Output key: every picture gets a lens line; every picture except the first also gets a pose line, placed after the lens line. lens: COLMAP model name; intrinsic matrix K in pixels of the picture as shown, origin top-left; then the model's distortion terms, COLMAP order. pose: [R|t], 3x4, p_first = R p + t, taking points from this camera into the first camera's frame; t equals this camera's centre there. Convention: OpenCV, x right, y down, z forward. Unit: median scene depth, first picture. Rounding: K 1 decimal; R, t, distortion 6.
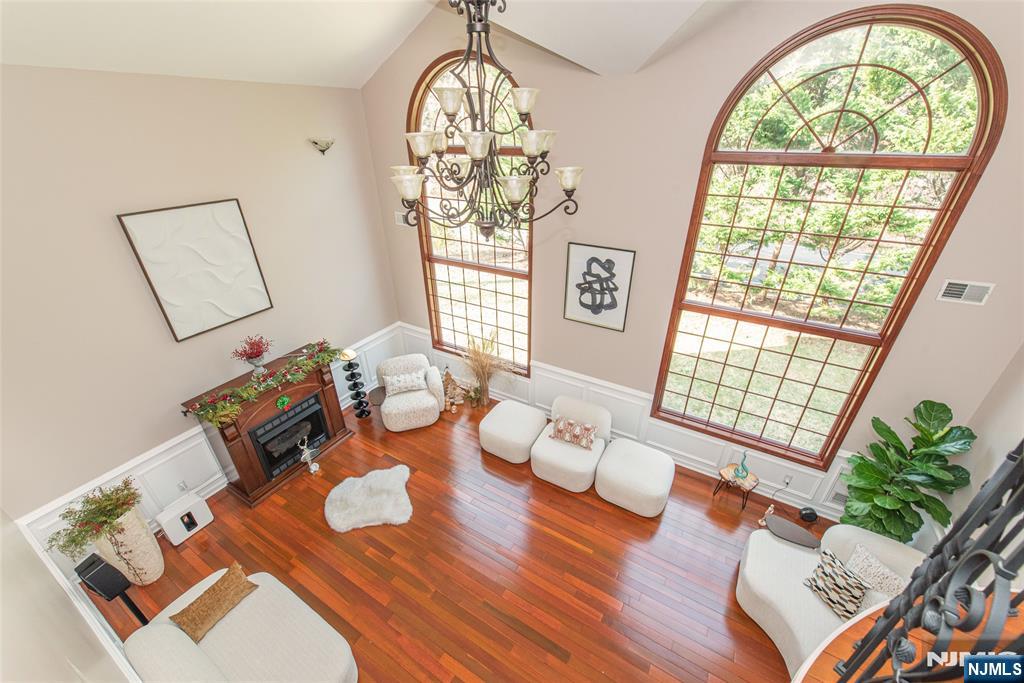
lens RADIAL K [[404.8, 0, 512.0], [0, 404.8, 341.5], [0, 0, 1]] dist [0.002660, 0.000179]
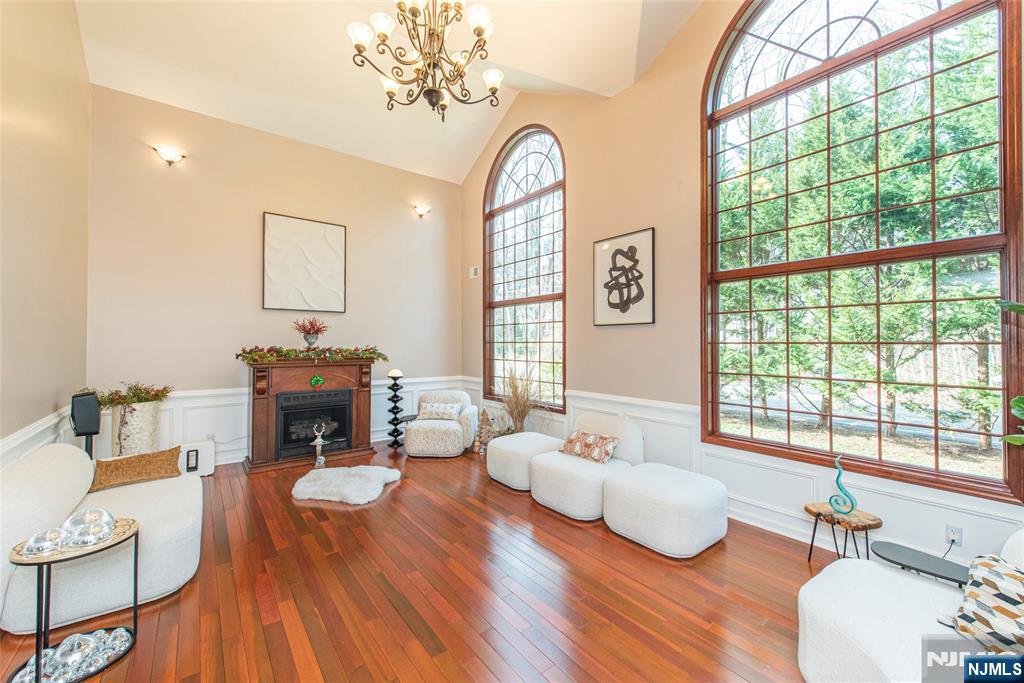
lens RADIAL K [[408.3, 0, 511.1], [0, 408.3, 332.2], [0, 0, 1]] dist [-0.000955, -0.000148]
pose [[0.927551, 0.000787, -0.373695, 0.318454], [-0.186372, 0.867733, -0.460766, 0.438871], [0.323905, 0.497030, 0.805013, 0.227317]]
